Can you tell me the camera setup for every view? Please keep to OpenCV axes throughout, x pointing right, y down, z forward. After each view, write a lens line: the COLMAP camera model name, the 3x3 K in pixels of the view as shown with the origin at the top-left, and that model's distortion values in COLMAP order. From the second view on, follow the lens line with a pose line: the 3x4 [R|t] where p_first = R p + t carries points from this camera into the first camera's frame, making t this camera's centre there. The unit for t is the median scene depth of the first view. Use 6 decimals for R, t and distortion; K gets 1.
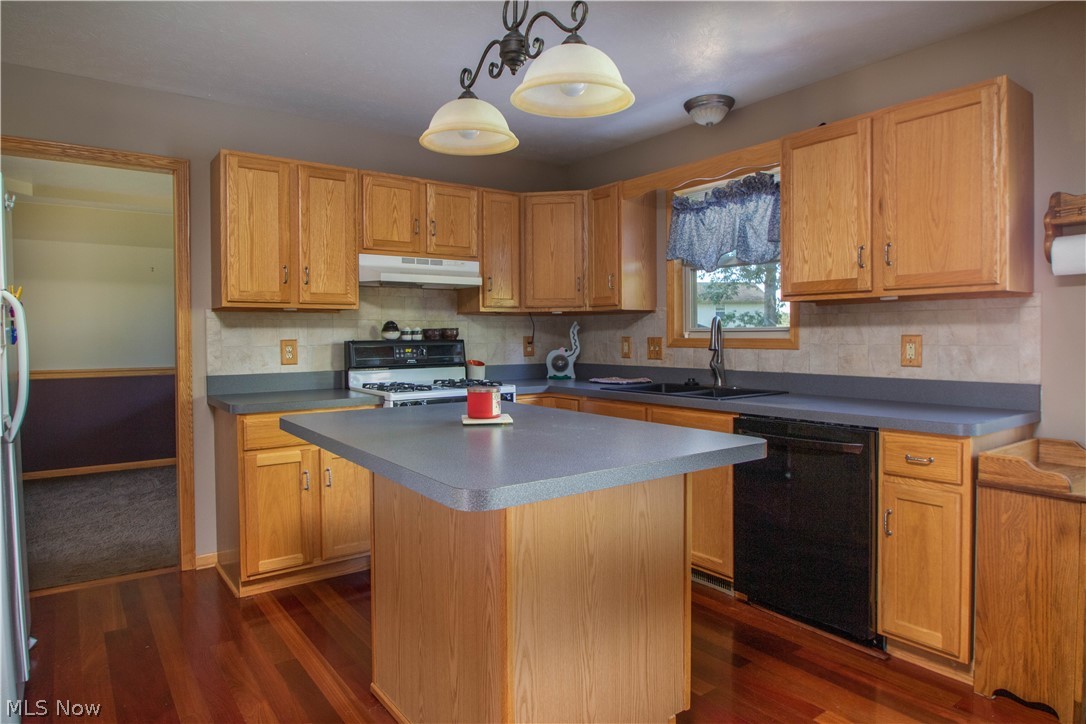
lens RADIAL K [[662.7, 0, 542.6], [0, 662.7, 354.4], [0, 0, 1]] dist [-0.007615, -0.001224]
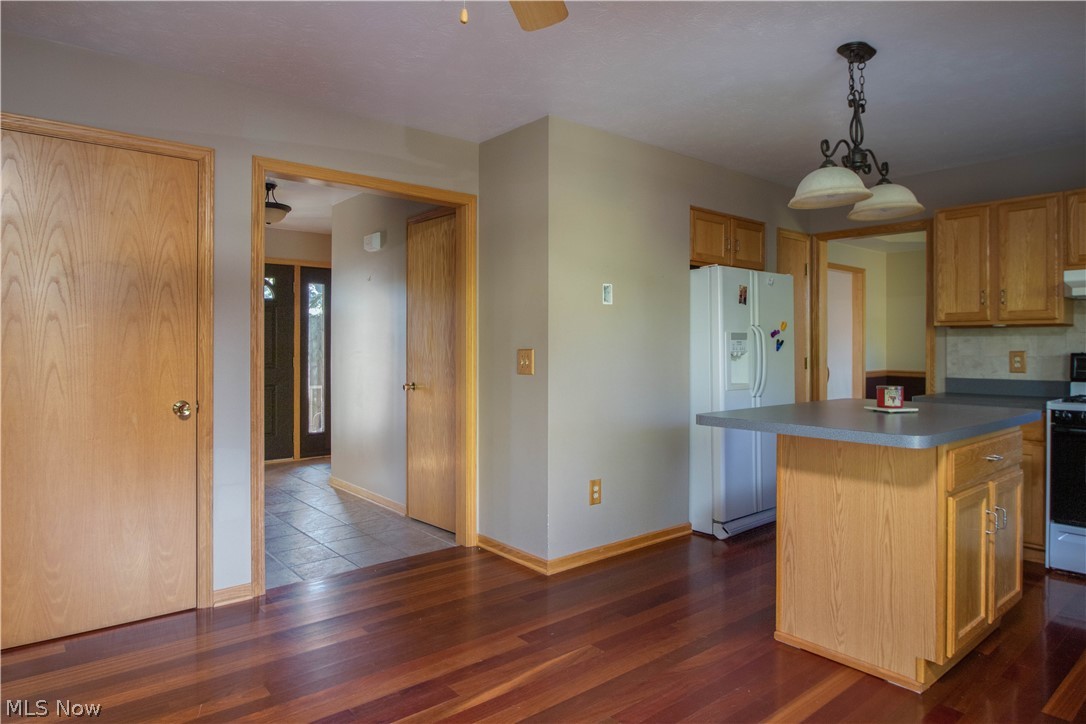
lens RADIAL K [[662.7, 0, 542.3], [0, 662.7, 355.8], [0, 0, 1]] dist [-0.007615, -0.001224]
pose [[0.069295, 0.018772, -0.997420, 0.746574], [-0.027682, 0.999474, 0.016887, -0.010885], [0.997212, 0.026441, 0.069778, 0.100137]]
